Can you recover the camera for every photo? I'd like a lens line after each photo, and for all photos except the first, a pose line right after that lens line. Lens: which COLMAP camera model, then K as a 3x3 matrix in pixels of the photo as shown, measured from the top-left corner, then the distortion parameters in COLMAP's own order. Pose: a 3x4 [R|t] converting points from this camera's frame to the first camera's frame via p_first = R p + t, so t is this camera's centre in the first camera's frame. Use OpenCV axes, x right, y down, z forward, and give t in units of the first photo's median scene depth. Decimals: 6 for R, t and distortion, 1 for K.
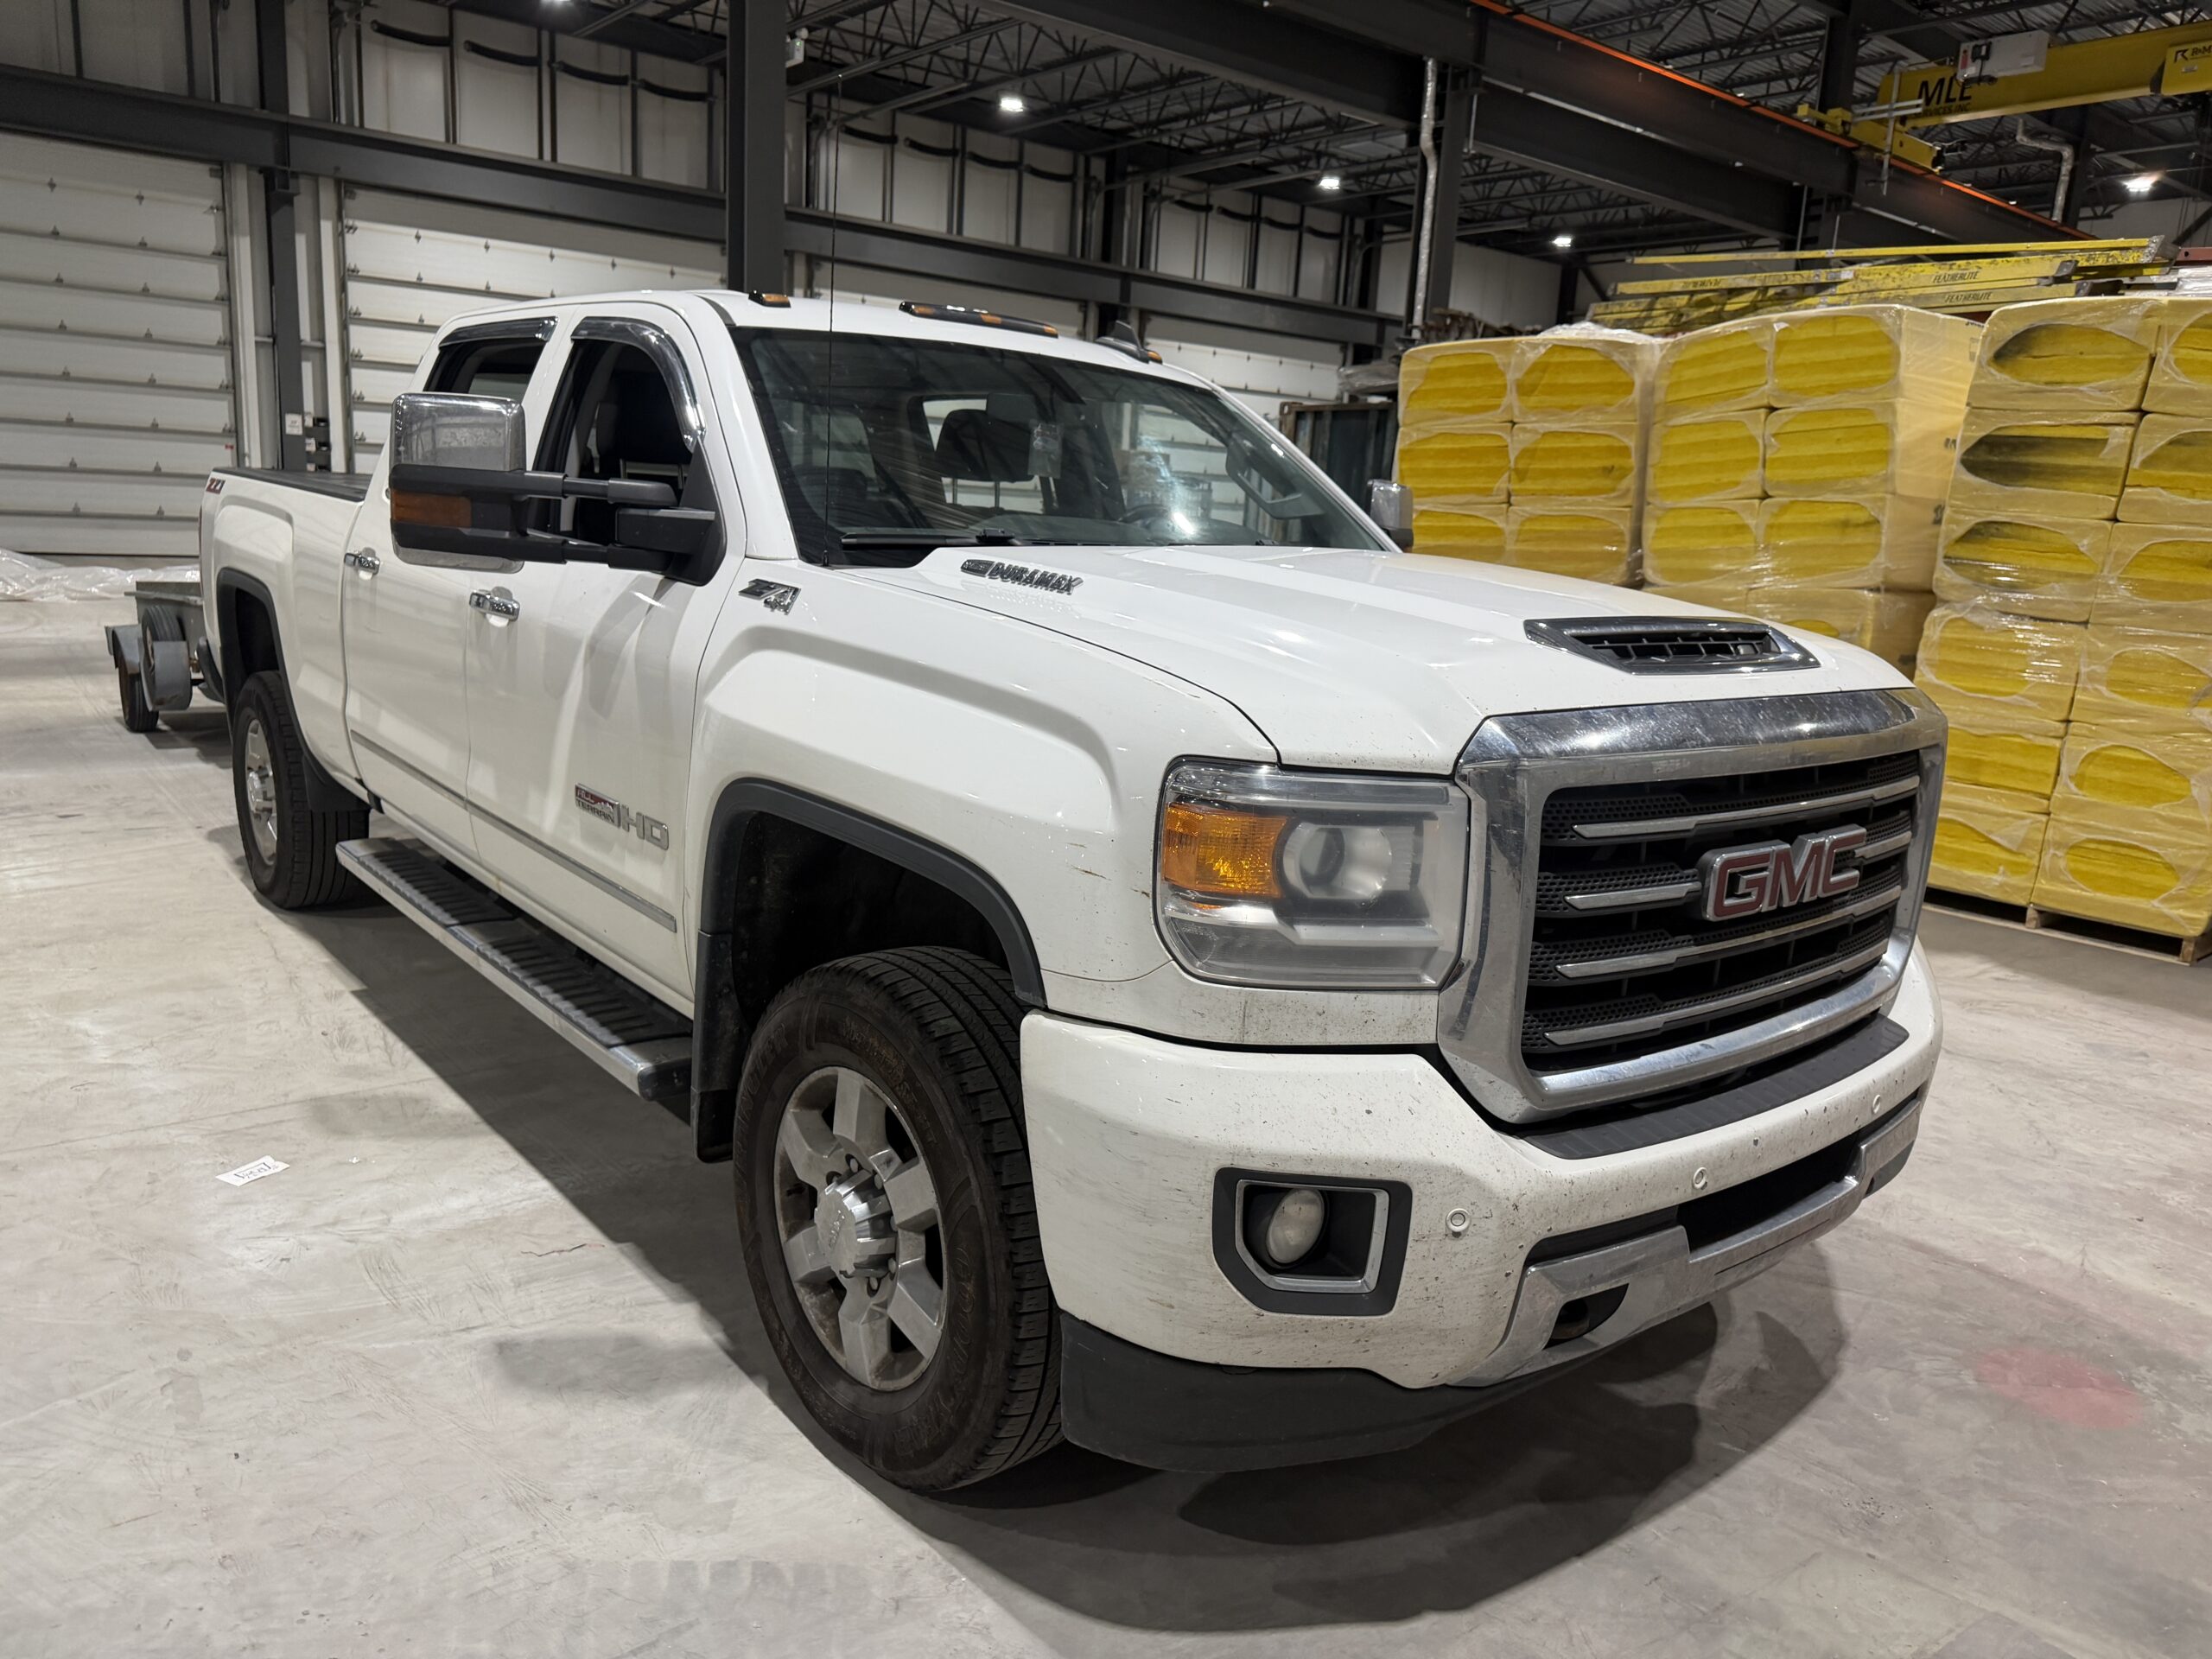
lens RADIAL K [[1574.2, 0, 1137.0], [0, 1574.2, 860.4], [0, 0, 1]] dist [0.029411, -0.035759]
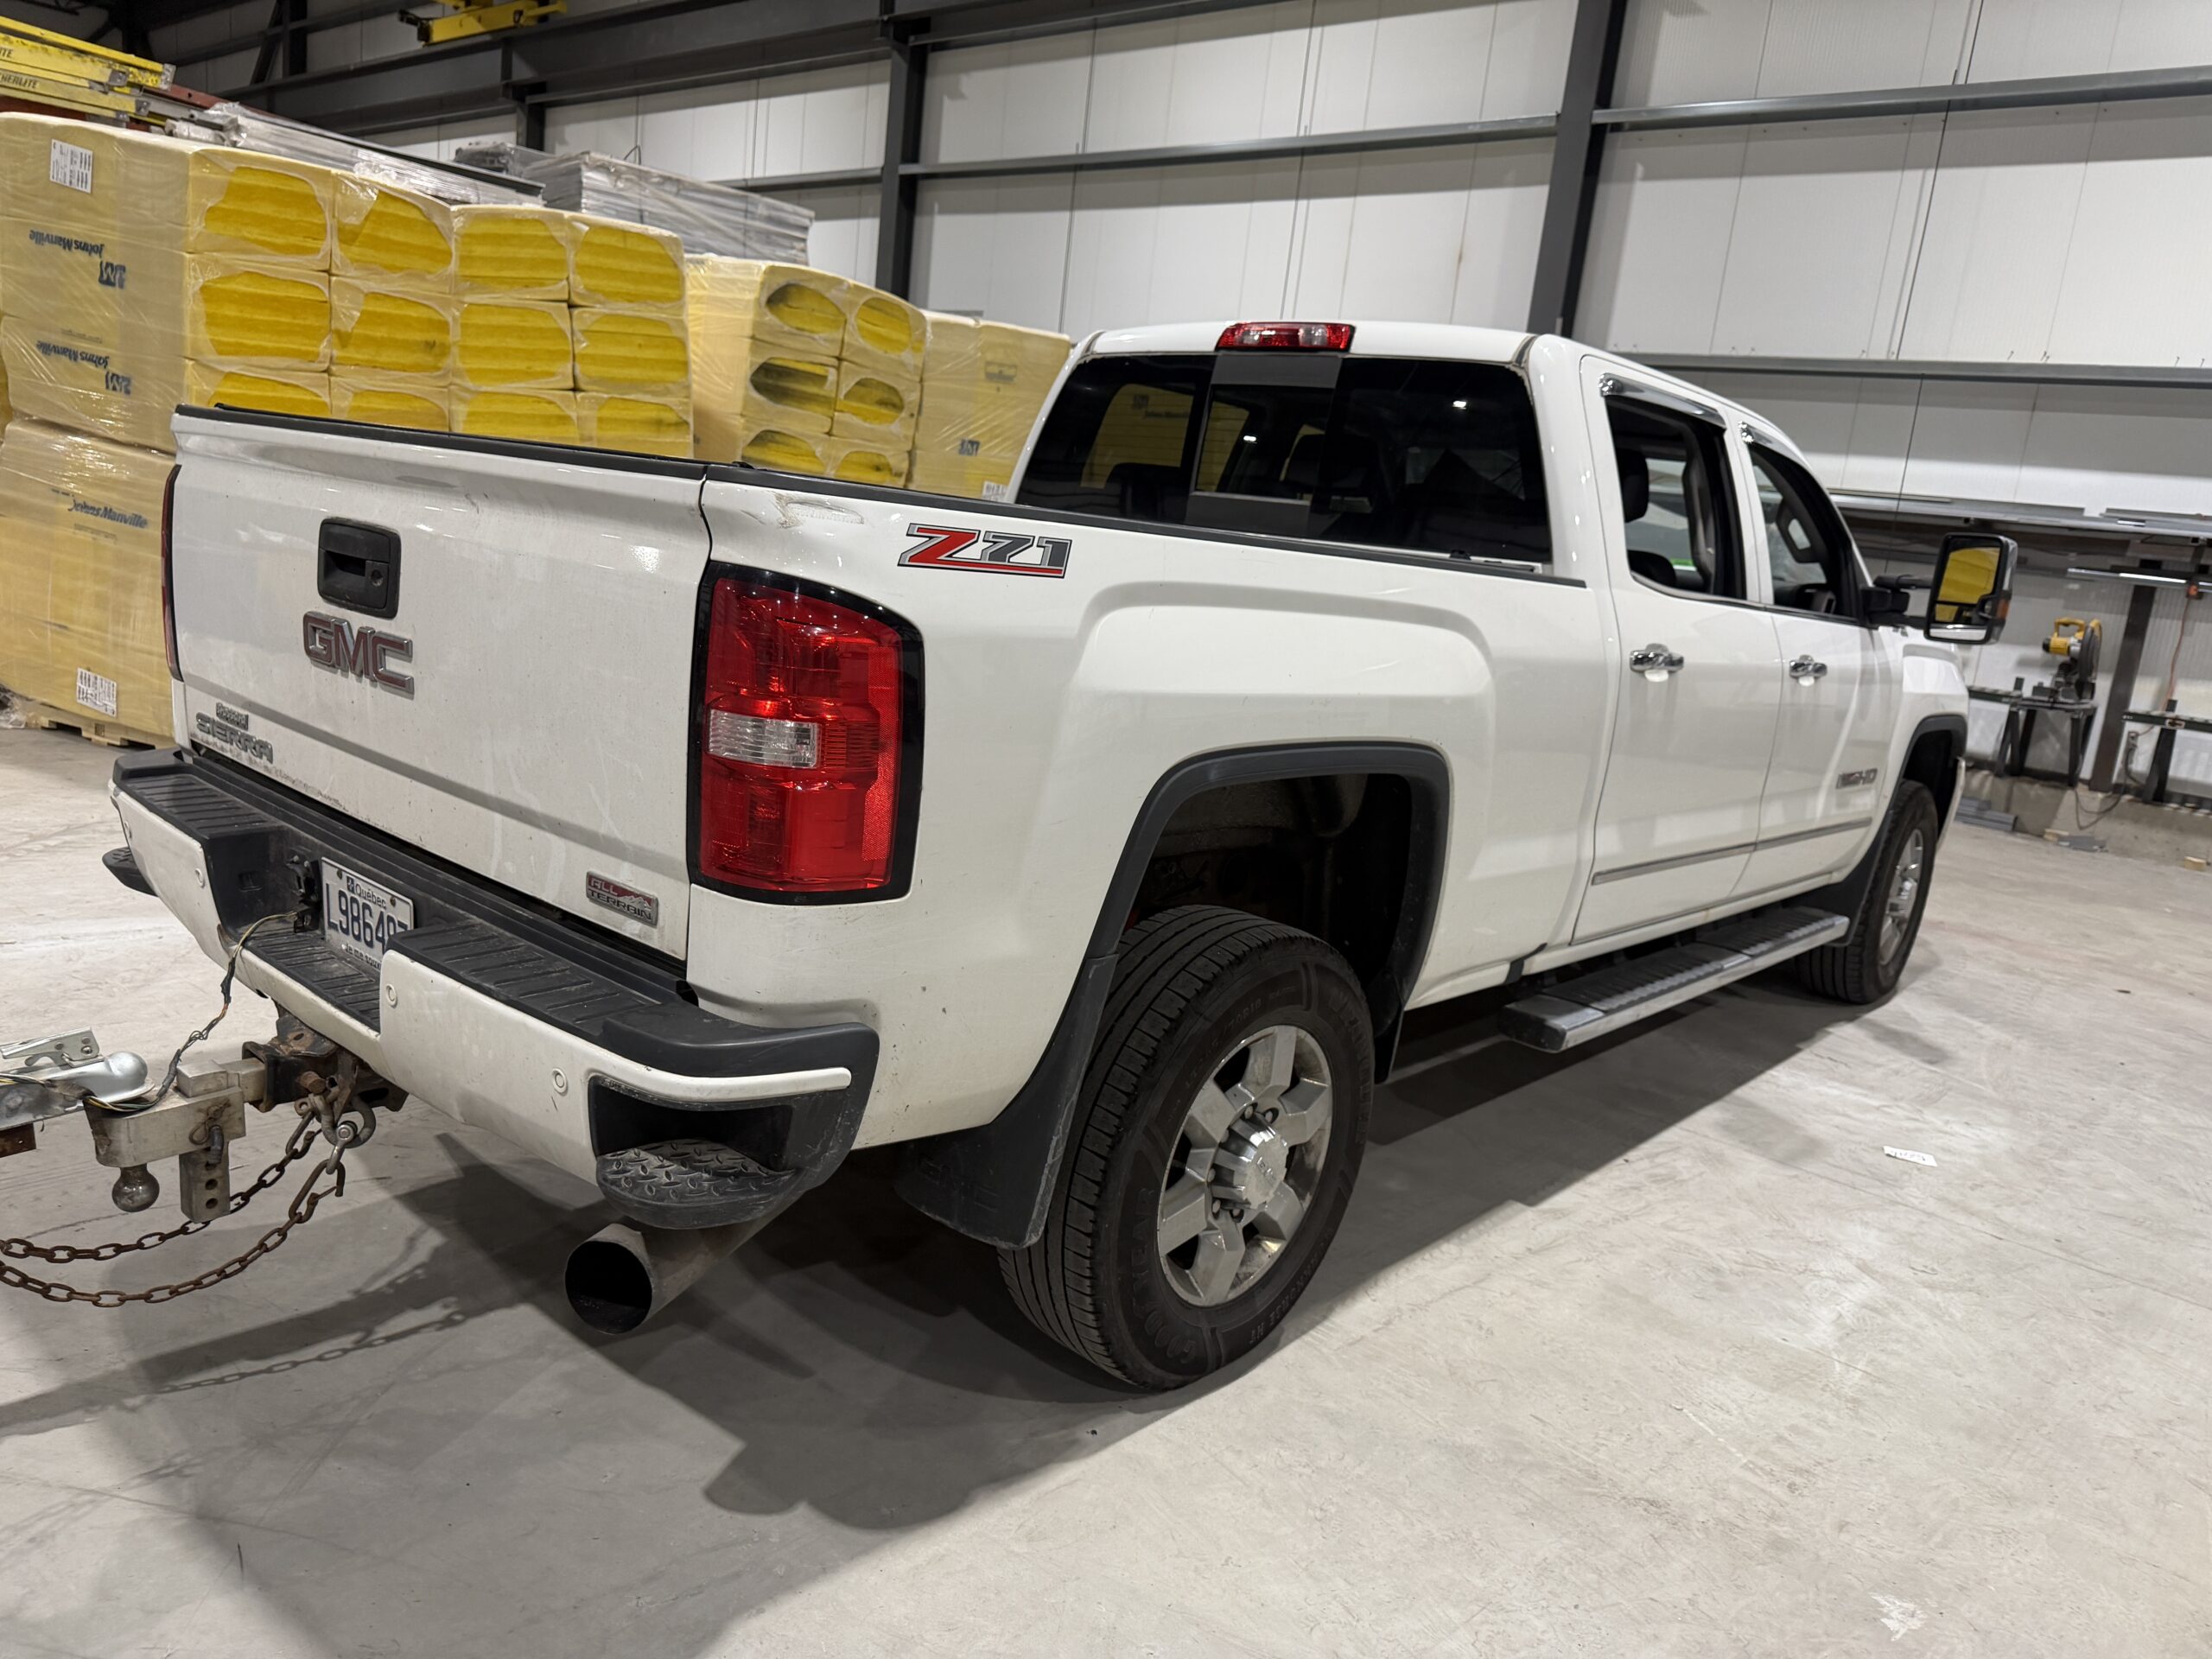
lens RADIAL K [[1574.2, 0, 1100.6], [0, 1574.2, 833.3], [0, 0, 1]] dist [0.029411, -0.035759]
pose [[-0.146205, -0.273879, 0.950586, -0.893231], [0.101591, 0.951675, 0.289818, -0.263504], [-0.984024, 0.138944, -0.111316, 0.981618]]
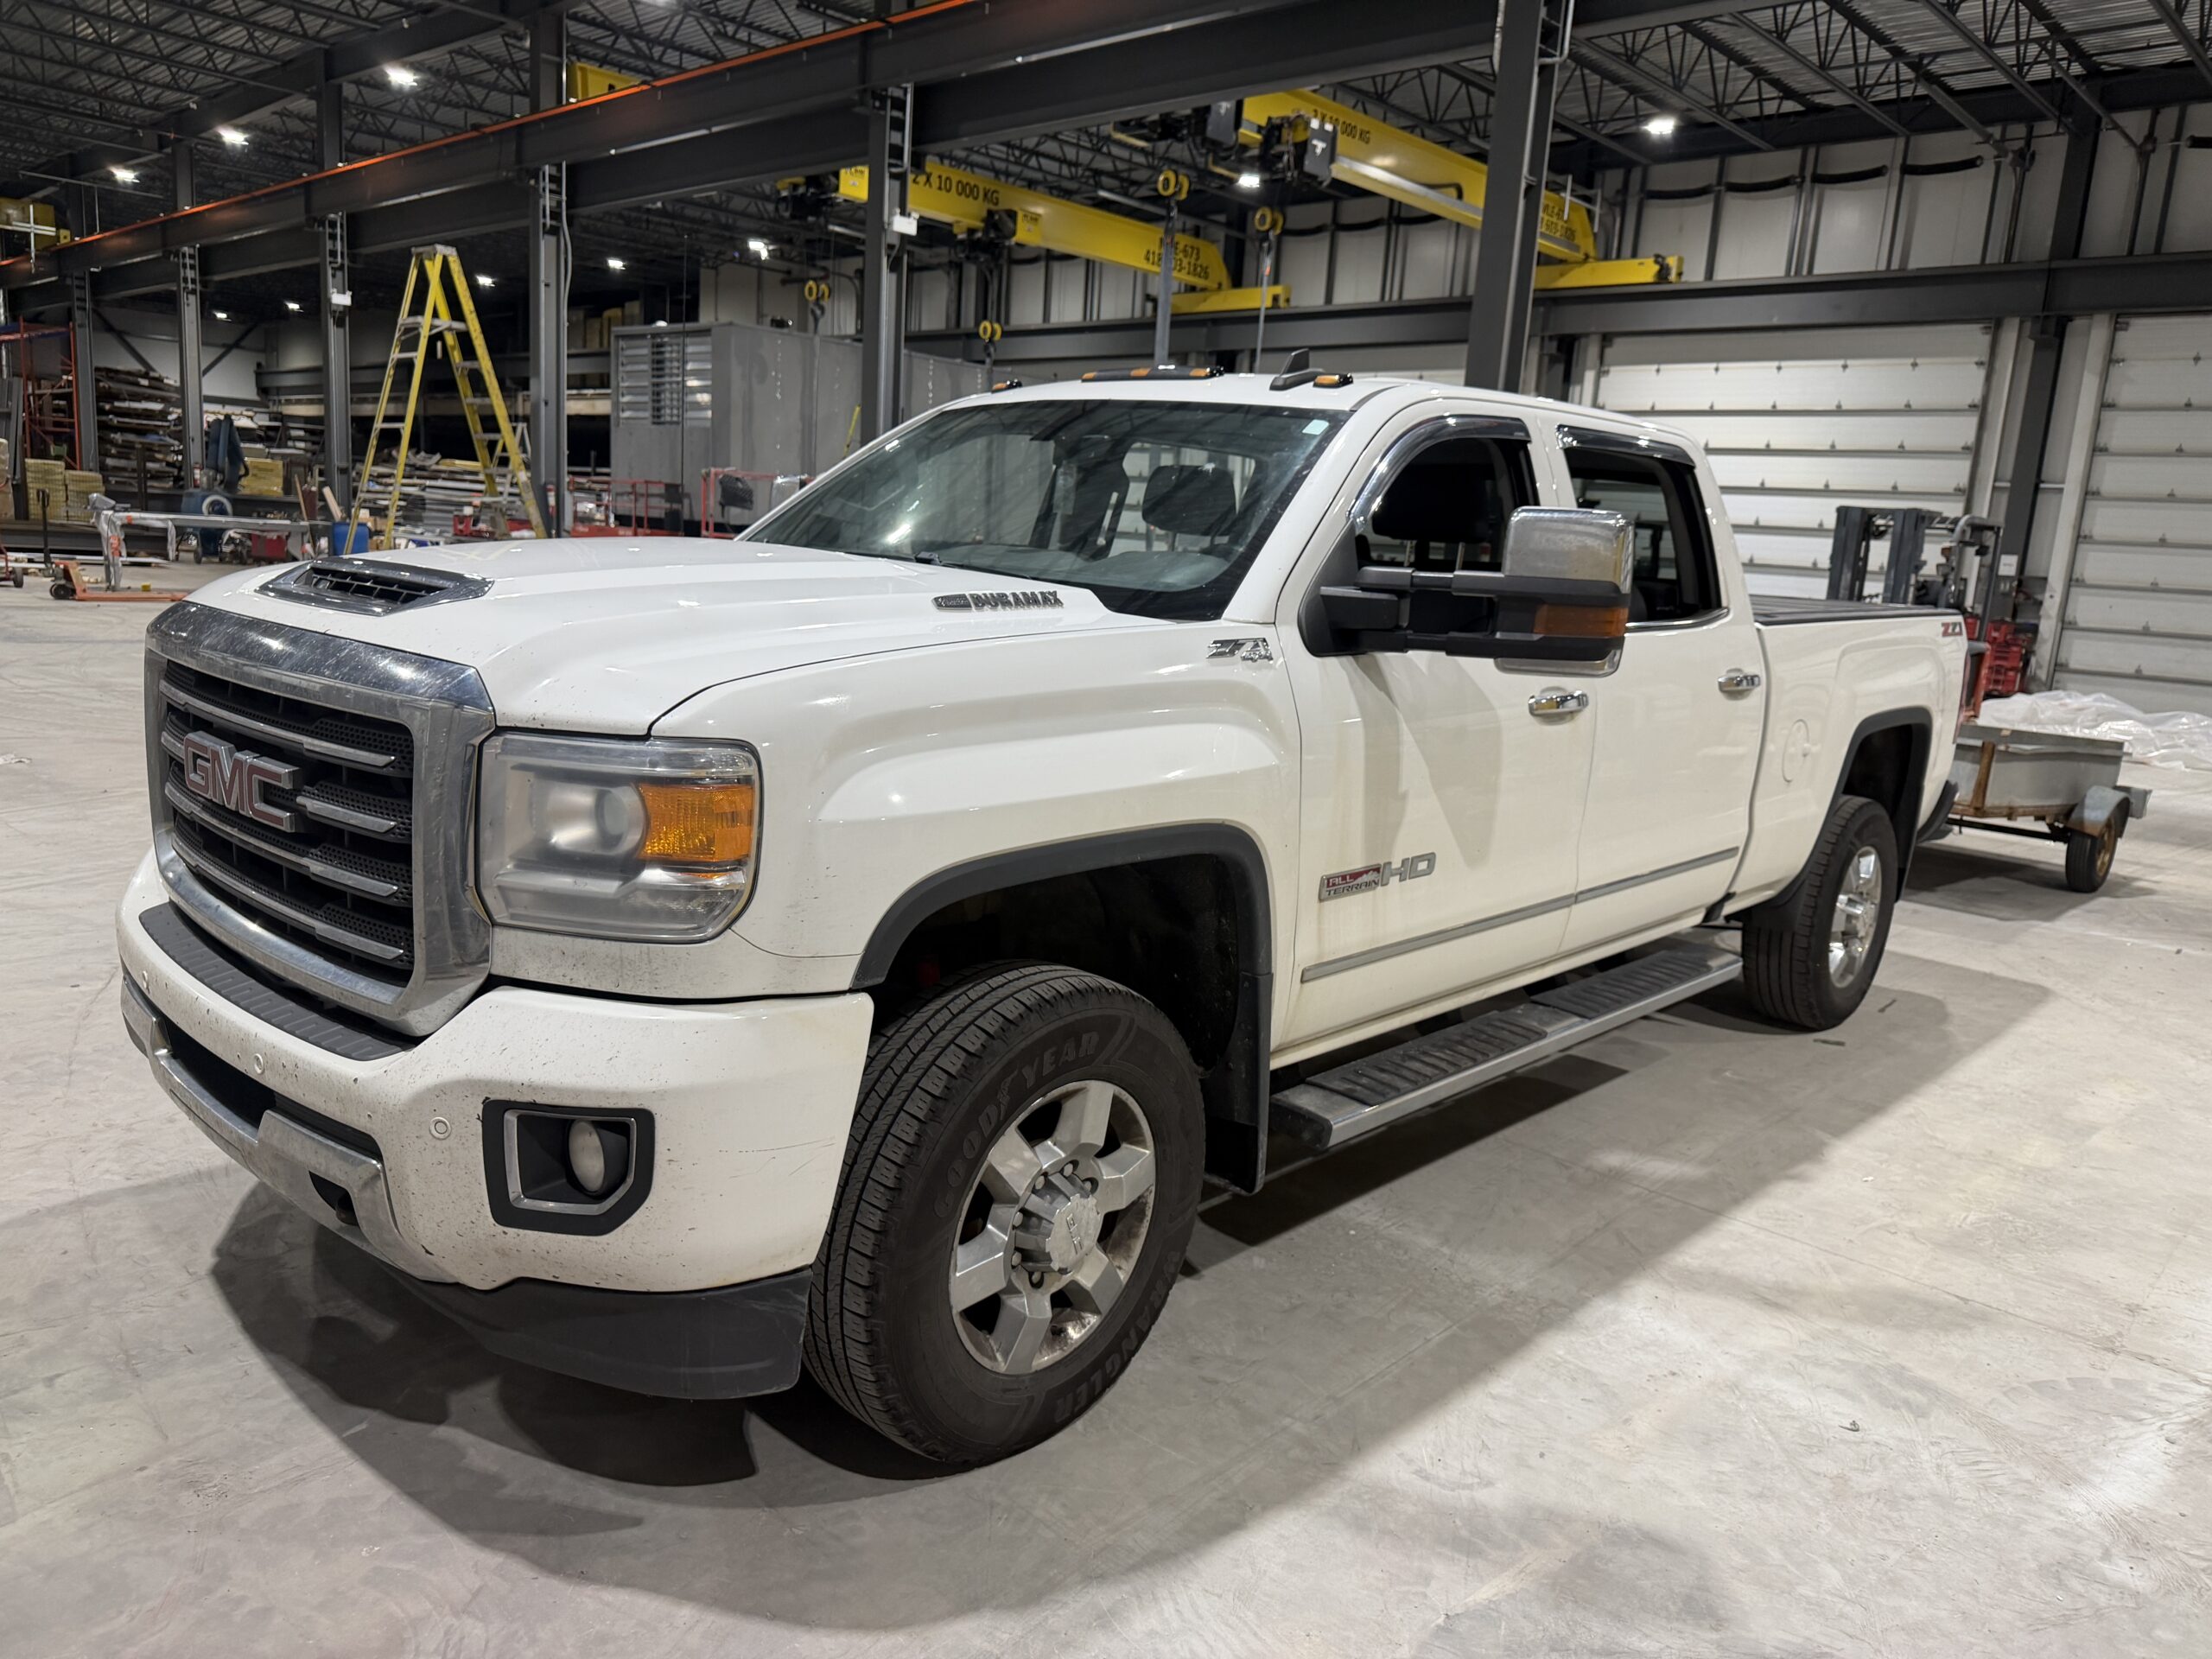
lens RADIAL K [[1574.2, 0, 1098.6], [0, 1574.2, 825.0], [0, 0, 1]] dist [0.029411, -0.035759]
pose [[0.114053, 0.131840, -0.984688, 0.600874], [-0.274847, 0.956658, 0.096252, -0.091044], [0.954700, 0.259660, 0.145346, 0.539517]]
